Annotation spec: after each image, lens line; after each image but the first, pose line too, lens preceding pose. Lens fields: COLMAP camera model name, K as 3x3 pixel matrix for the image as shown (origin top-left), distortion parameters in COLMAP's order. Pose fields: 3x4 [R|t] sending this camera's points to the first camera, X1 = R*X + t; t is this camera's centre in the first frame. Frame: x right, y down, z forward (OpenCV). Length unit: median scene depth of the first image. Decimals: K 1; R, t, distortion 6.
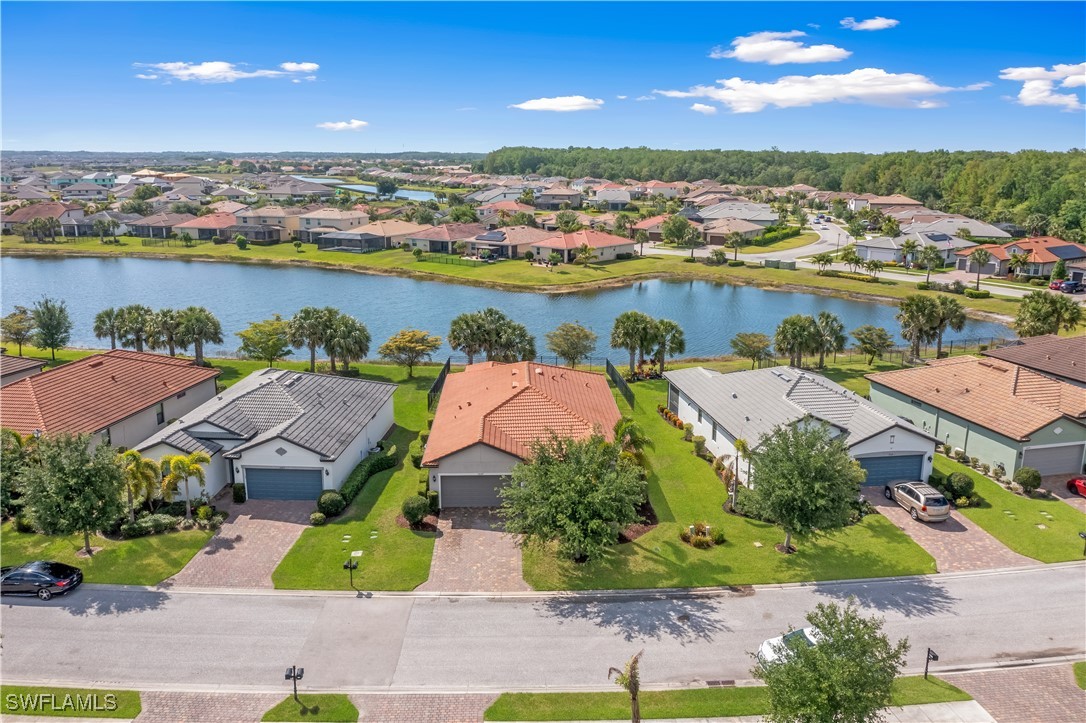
lens RADIAL K [[850.8, 0, 536.1], [0, 850.8, 357.5], [0, 0, 1]] dist [-0.007993, -0.004939]
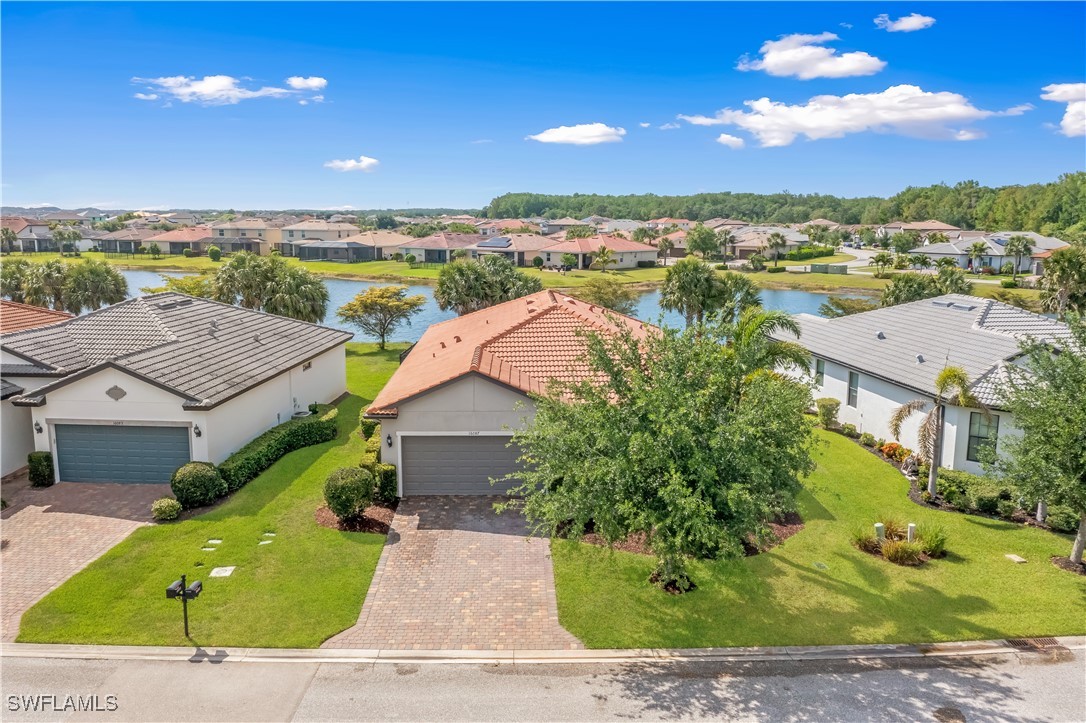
lens RADIAL K [[850.8, 0, 544.6], [0, 850.8, 372.3], [0, 0, 1]] dist [-0.007993, -0.004939]
pose [[0.999954, 0.006220, 0.007238, -0.020017], [-0.005853, 0.998745, -0.049745, 0.104203], [-0.007539, 0.049700, 0.998736, 0.375079]]
